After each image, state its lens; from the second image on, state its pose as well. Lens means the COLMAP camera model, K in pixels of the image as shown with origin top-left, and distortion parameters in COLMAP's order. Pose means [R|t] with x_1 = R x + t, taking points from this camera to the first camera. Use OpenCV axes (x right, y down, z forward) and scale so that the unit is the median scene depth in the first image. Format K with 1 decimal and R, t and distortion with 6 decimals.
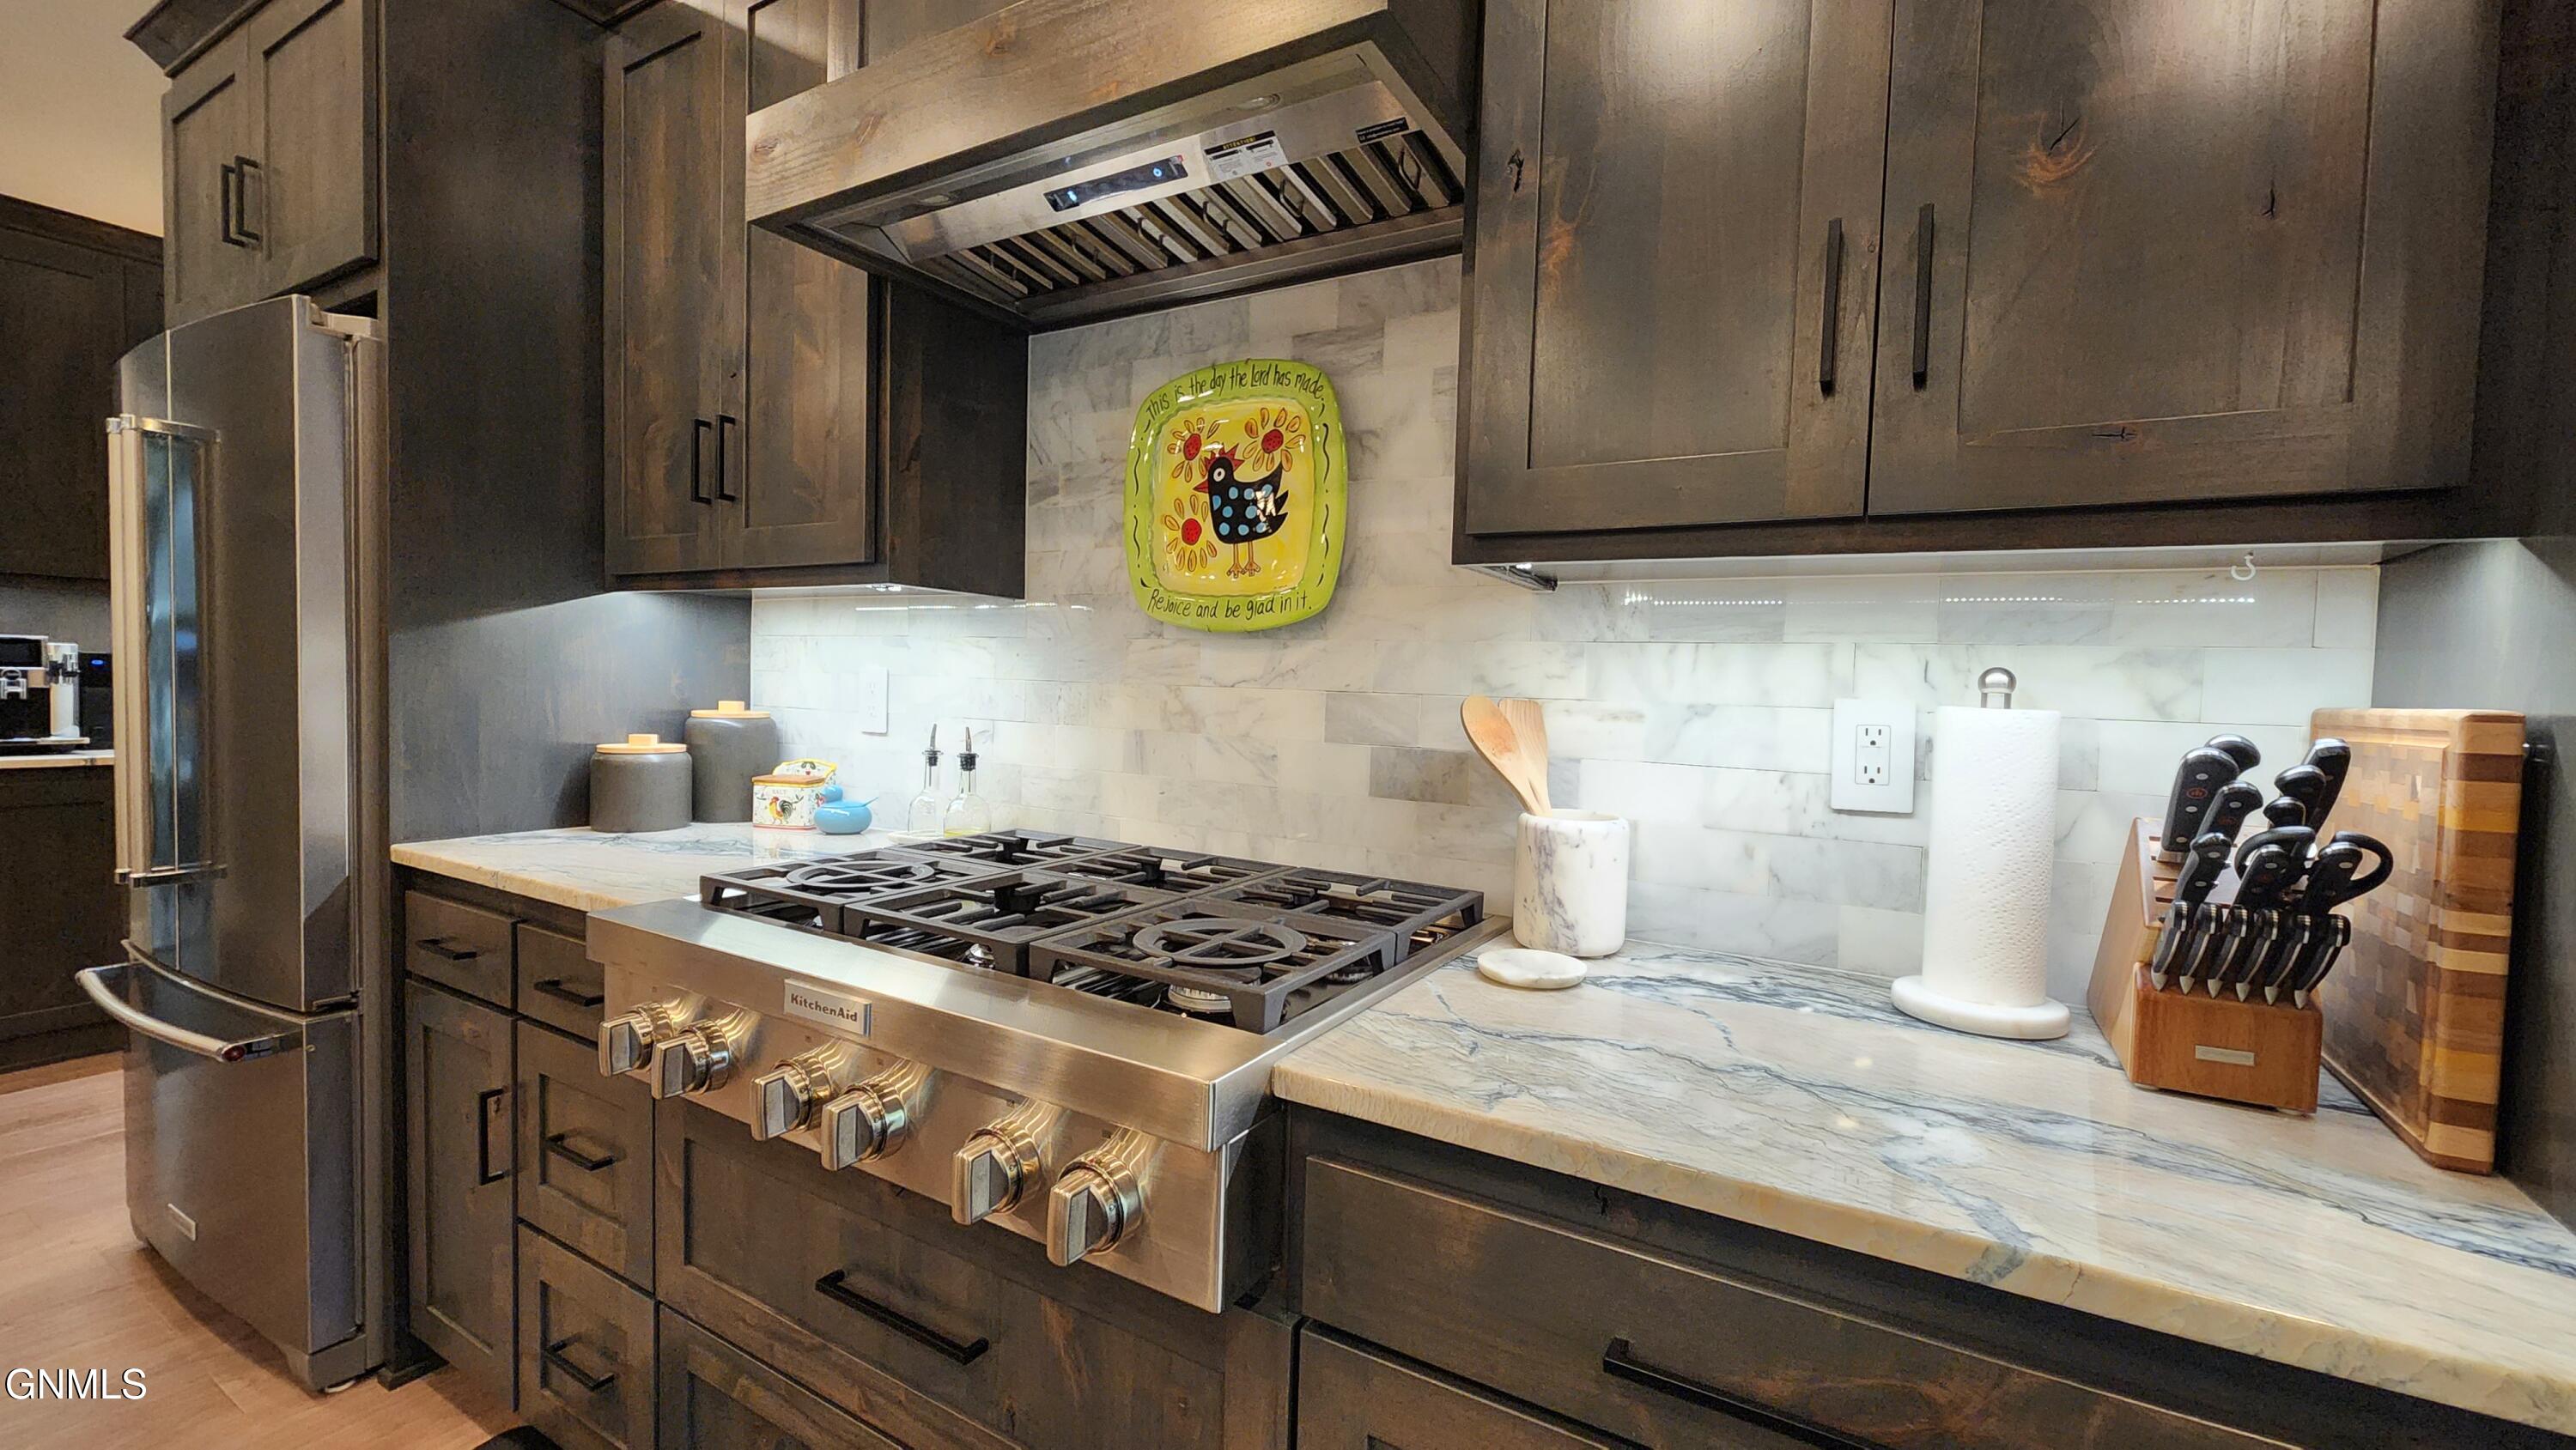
lens RADIAL K [[1048.0, 0, 1282.2], [0, 1048.0, 726.5], [0, 0, 1]] dist [-0.001067, -0.000196]
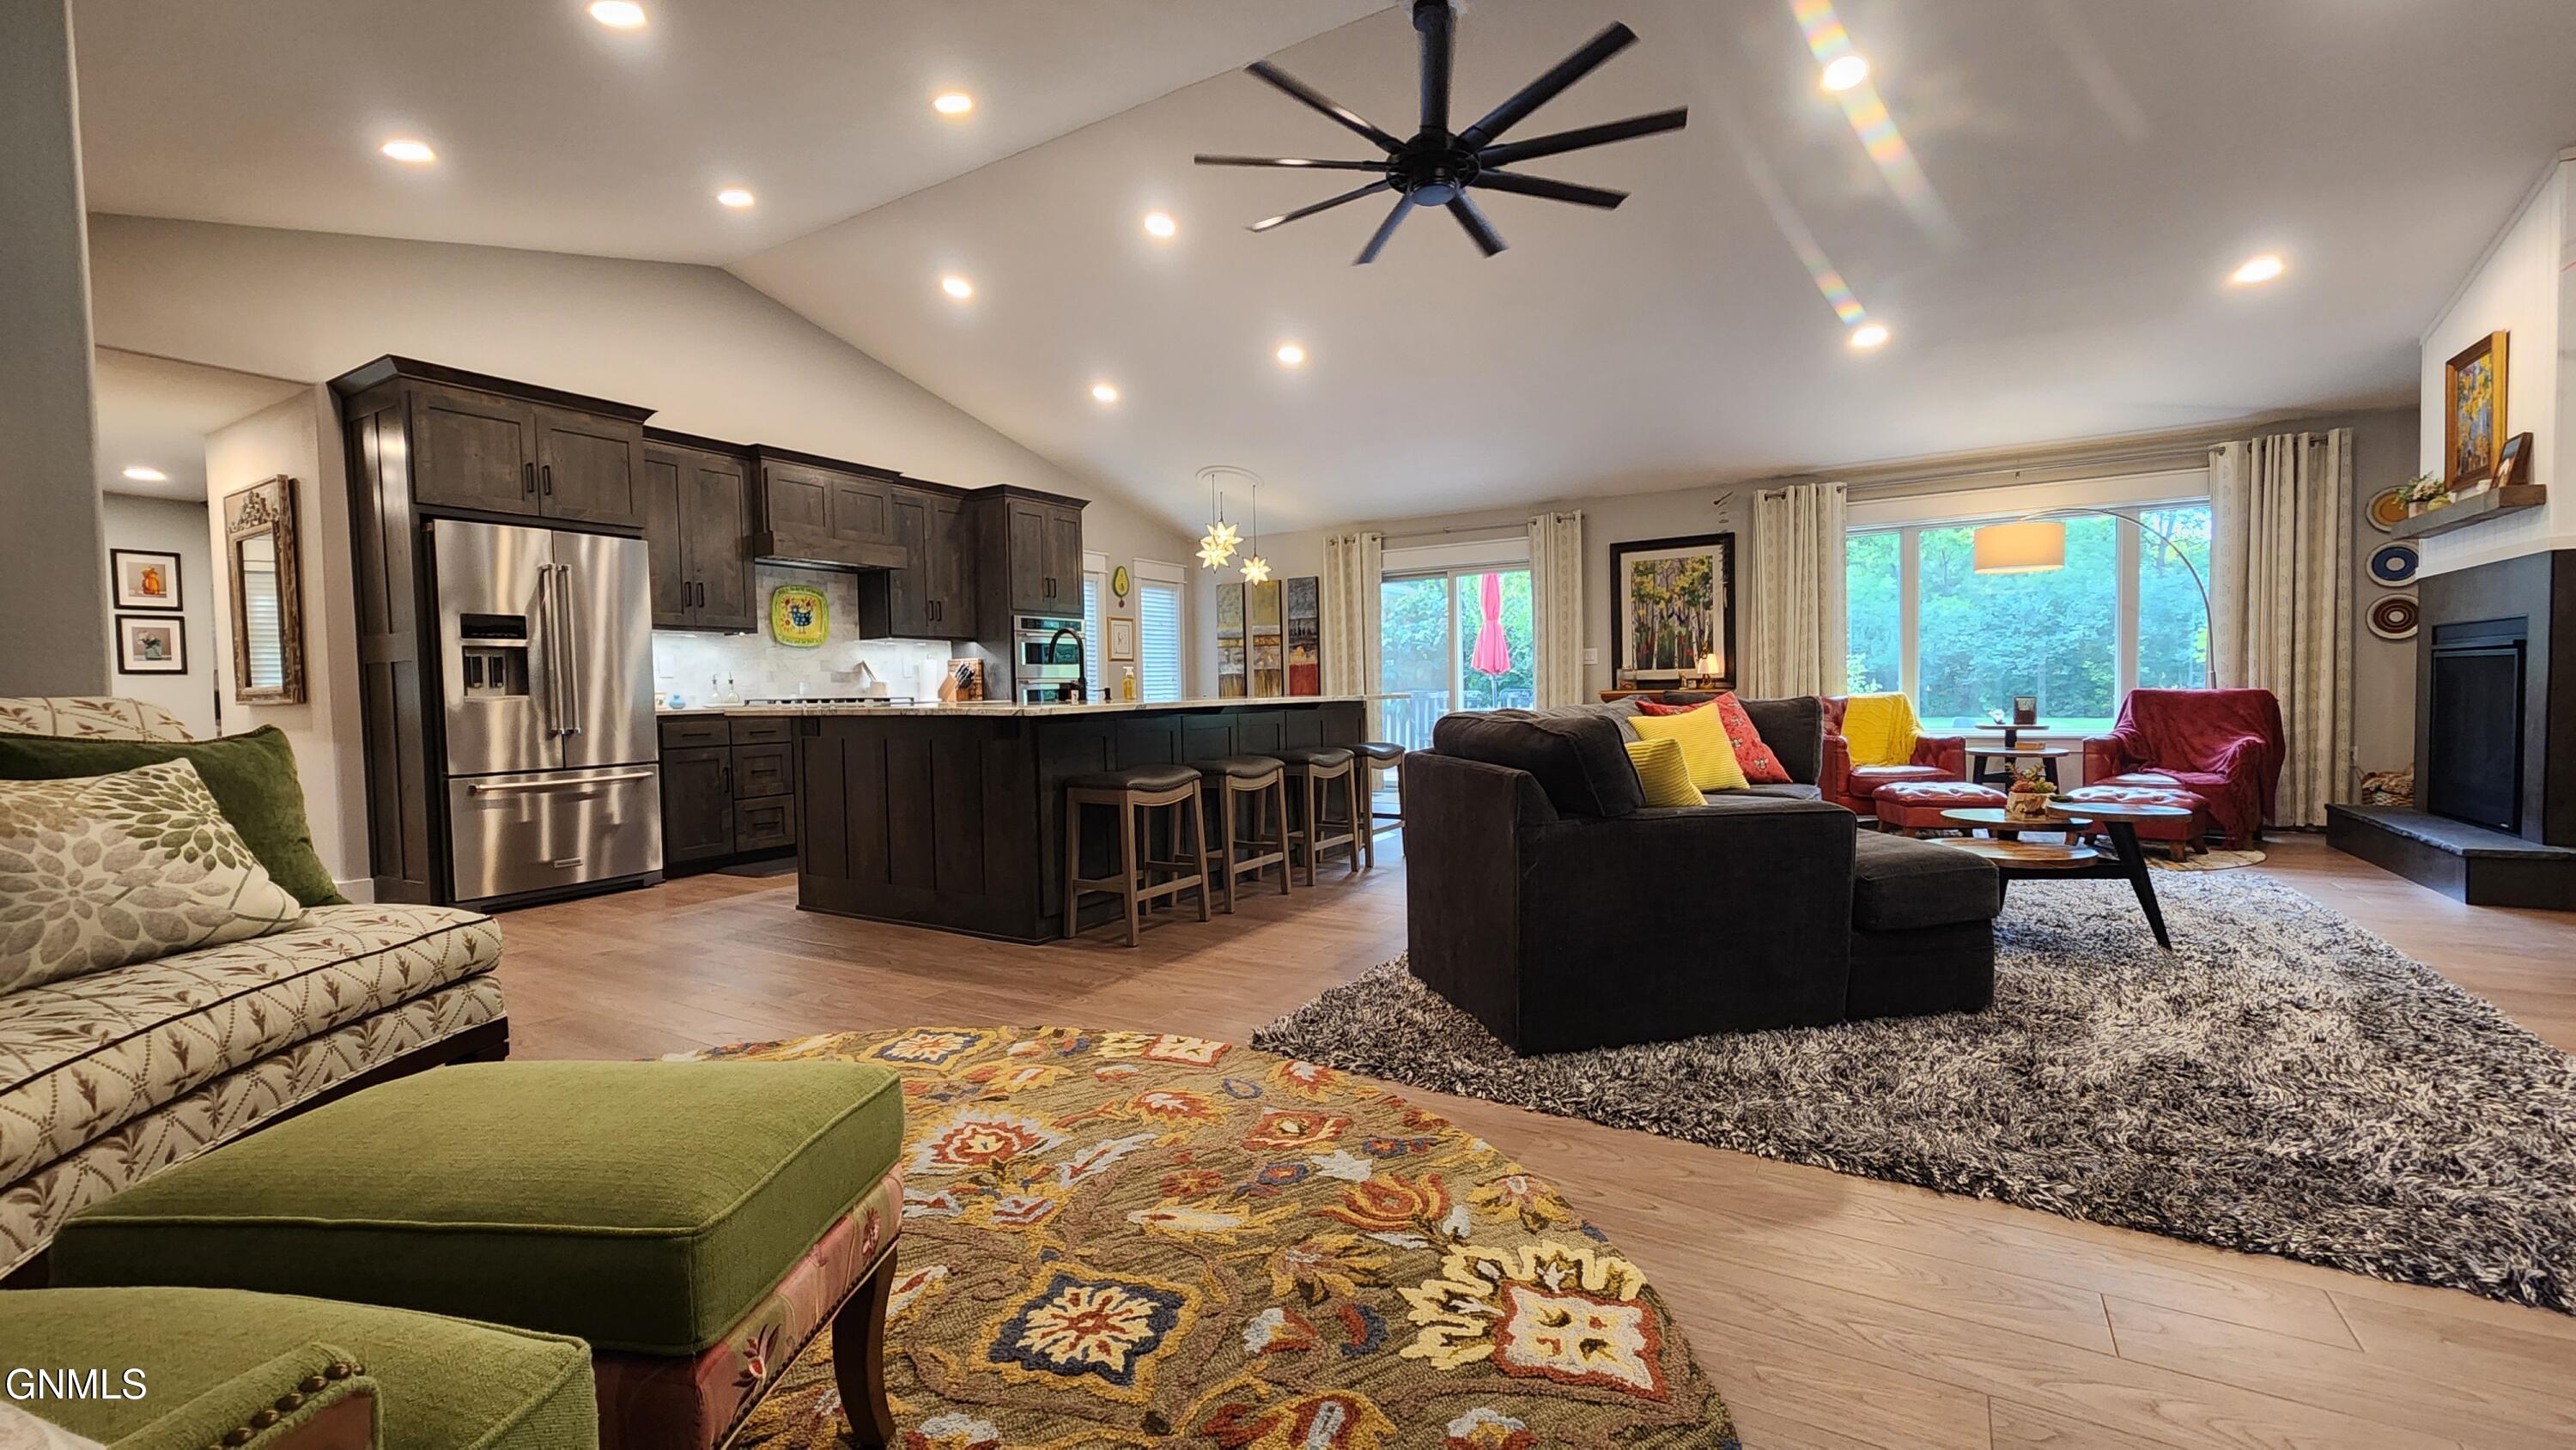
lens RADIAL K [[1048.0, 0, 1298.6], [0, 1048.0, 726.3], [0, 0, 1]] dist [-0.001067, -0.000196]
pose [[0.016376, -0.063330, 0.997858, -4.398959], [0.068262, 0.995734, 0.062075, 0.109779], [-0.997533, 0.067099, 0.020629, -1.128366]]
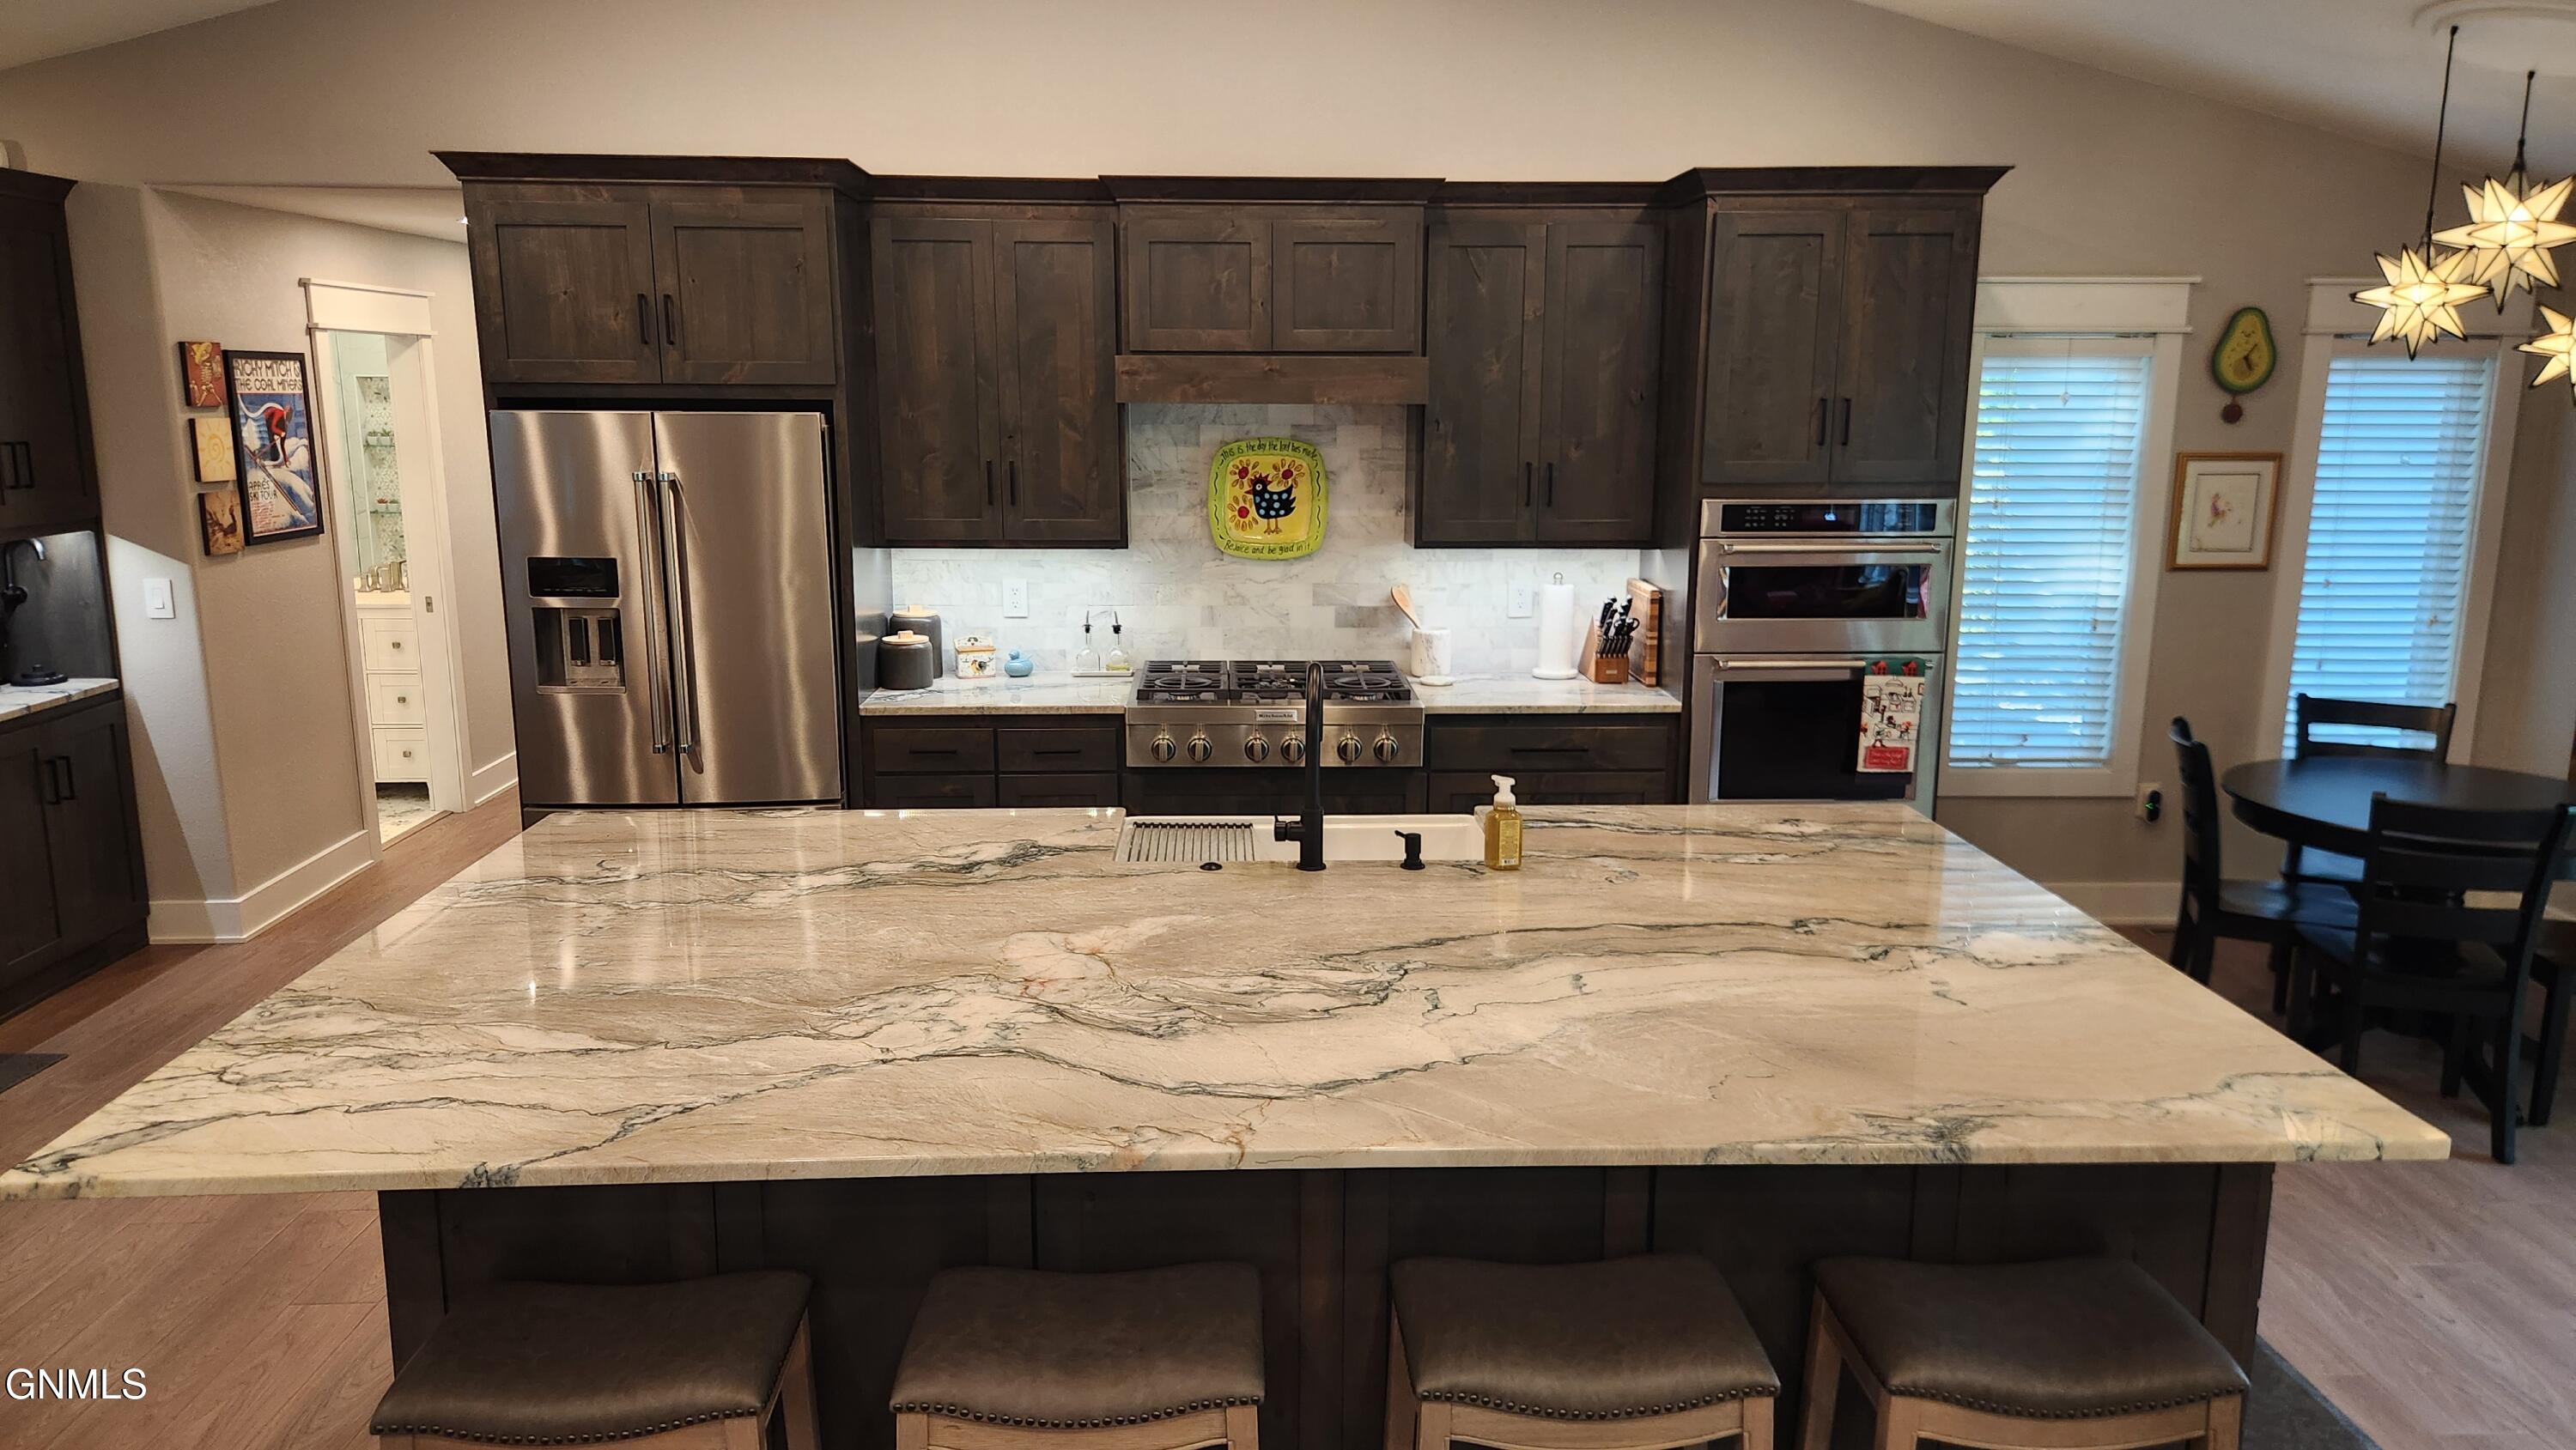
lens RADIAL K [[1709.6, 0, 1283.3], [0, 1709.6, 731.7], [0, 0, 1]] dist [0.036534, -0.000339]
pose [[0.839815, -0.130754, 0.526892, -1.982645], [0.045222, 0.984037, 0.172120, -0.354334], [-0.540986, -0.120722, 0.832322, -2.072653]]
